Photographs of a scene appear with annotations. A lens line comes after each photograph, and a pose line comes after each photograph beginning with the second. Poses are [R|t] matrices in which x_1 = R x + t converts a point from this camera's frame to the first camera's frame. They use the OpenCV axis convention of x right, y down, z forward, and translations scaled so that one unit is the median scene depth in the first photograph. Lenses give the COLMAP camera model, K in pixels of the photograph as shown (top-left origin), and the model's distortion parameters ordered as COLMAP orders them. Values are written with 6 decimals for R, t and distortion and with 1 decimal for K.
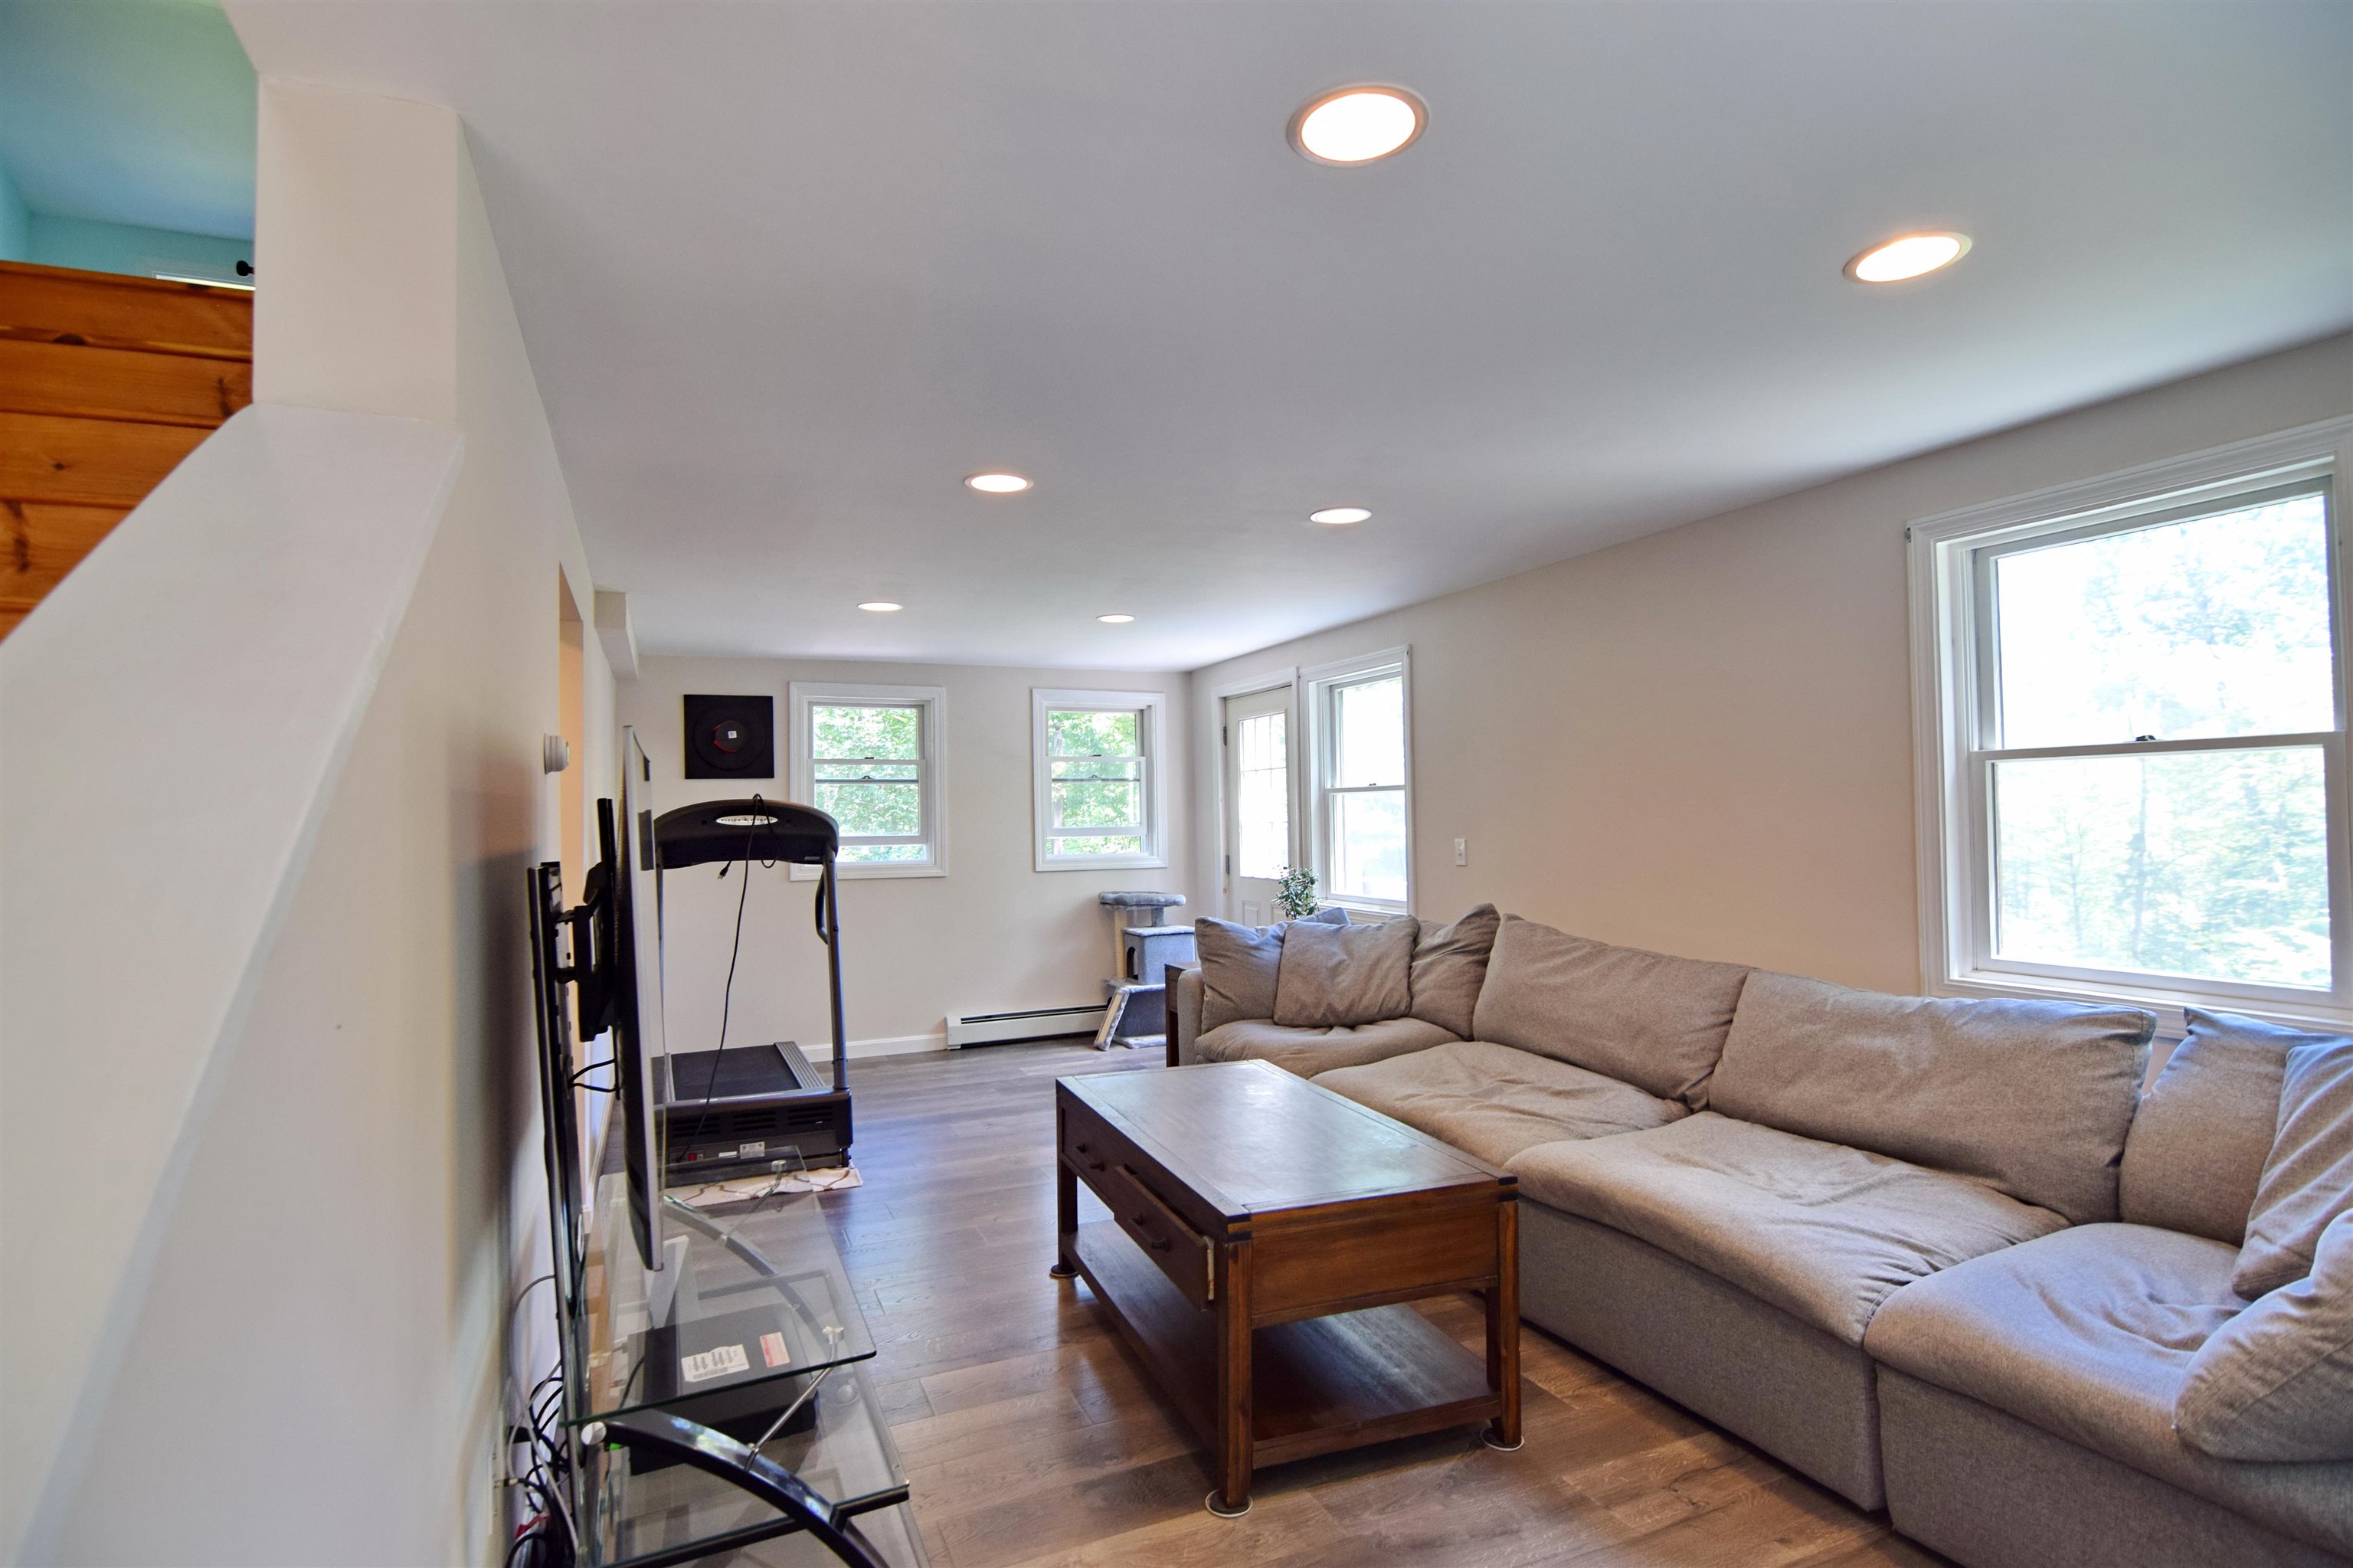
lens RADIAL K [[1130.9, 0, 1176.5], [0, 1130.9, 784.0], [0, 0, 1]] dist [0.006412, -0.020010]
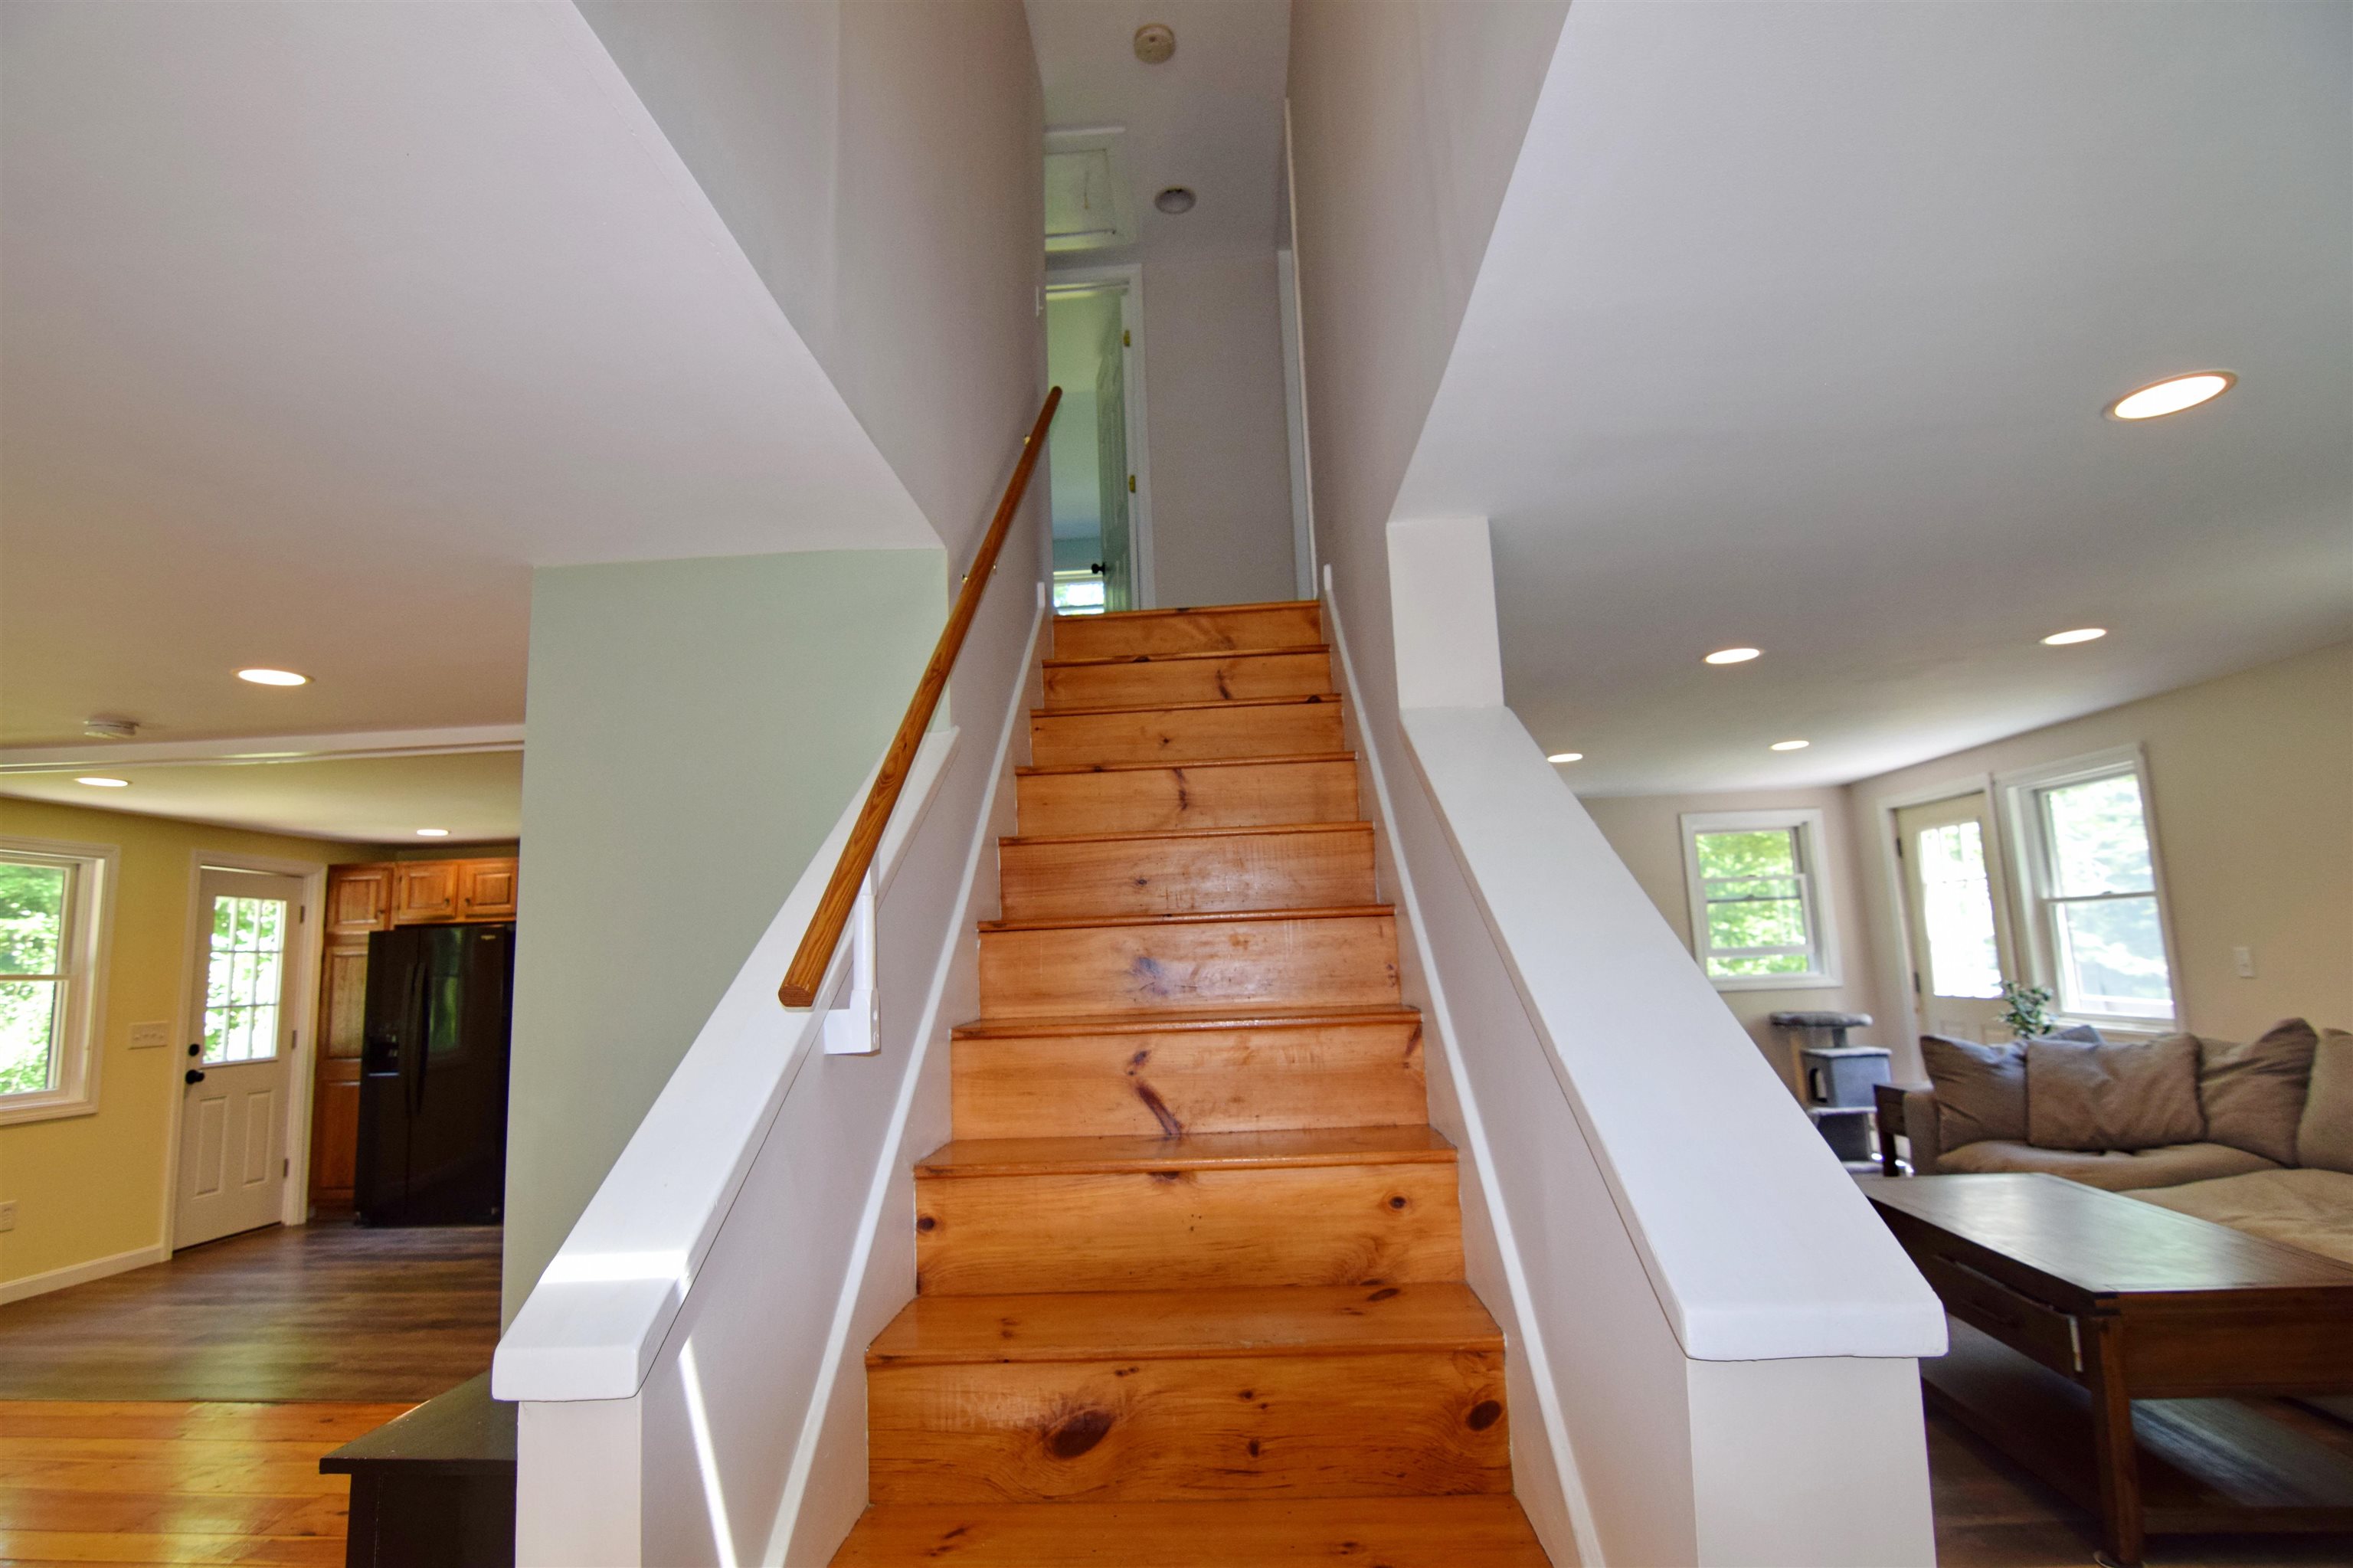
lens RADIAL K [[1149.1, 0, 1176.5], [0, 1149.1, 784.0], [0, 0, 1]] dist [-0.021510, -0.001541]
pose [[0.893940, -0.087309, -0.439601, -0.109705], [0.039659, 0.992404, -0.116455, -0.011304], [0.446429, 0.086669, 0.890612, -0.209651]]
